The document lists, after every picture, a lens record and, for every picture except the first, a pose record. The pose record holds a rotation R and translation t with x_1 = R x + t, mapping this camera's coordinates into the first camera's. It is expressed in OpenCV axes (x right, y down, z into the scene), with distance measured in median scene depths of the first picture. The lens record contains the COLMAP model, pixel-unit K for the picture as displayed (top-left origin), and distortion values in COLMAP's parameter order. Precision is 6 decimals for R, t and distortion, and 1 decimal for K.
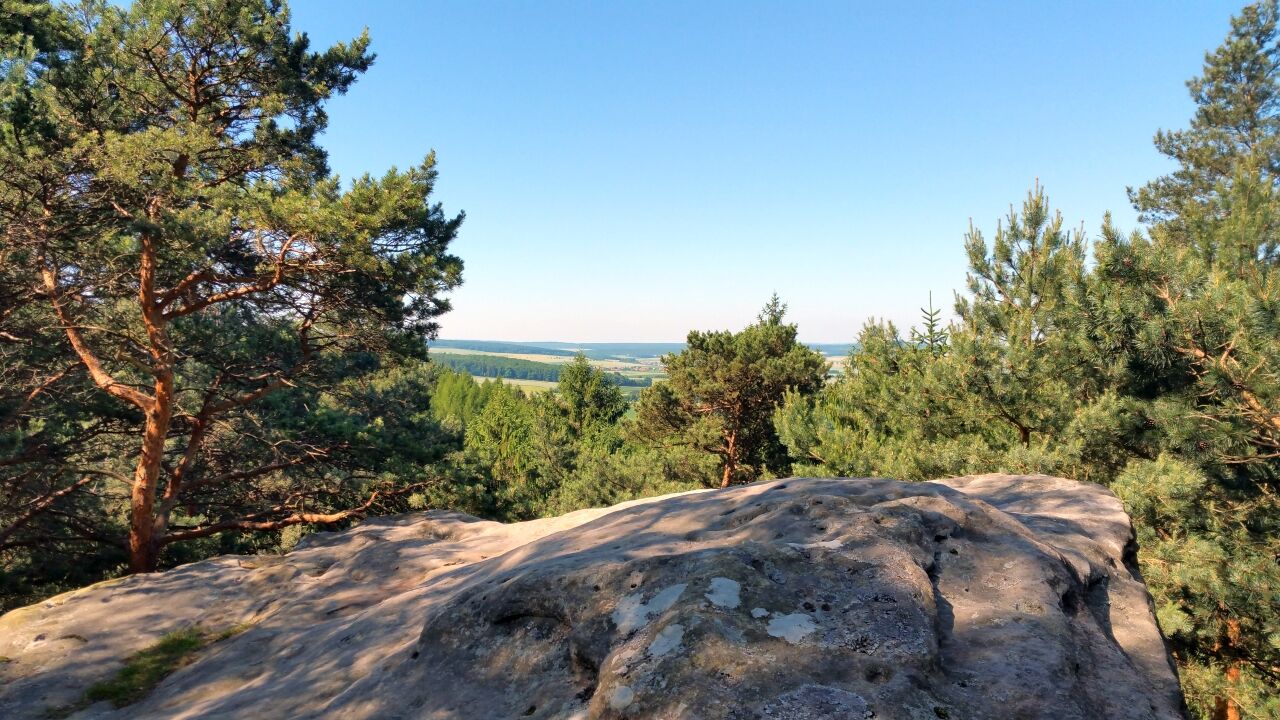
lens RADIAL K [[1103.7, 0, 640.6], [0, 1103.7, 352.8], [0, 0, 1]] dist [0.042944, -0.000145]
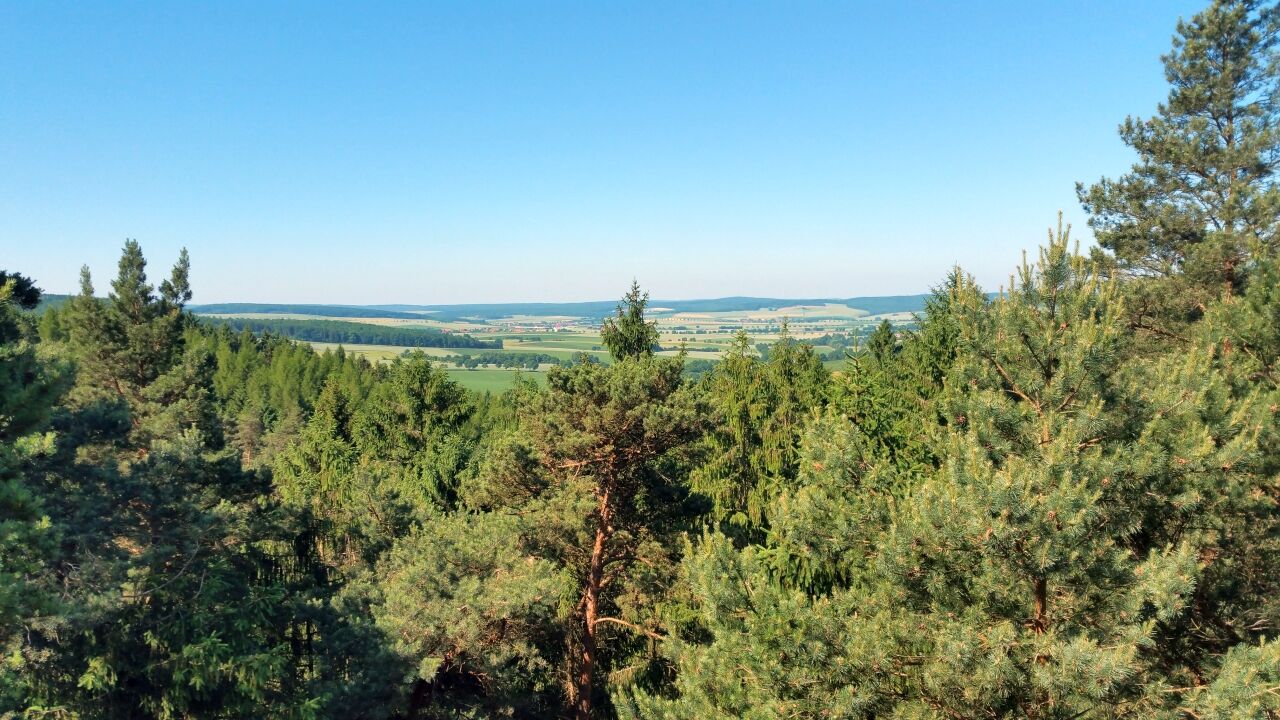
lens RADIAL K [[1103.7, 0, 629.9], [0, 1103.7, 360.6], [0, 0, 1]] dist [0.042944, -0.000145]
pose [[0.992292, -0.021150, 0.122099, 0.005351], [0.015006, 0.998585, 0.051021, -0.065011], [-0.123006, -0.048796, 0.991206, 0.217940]]
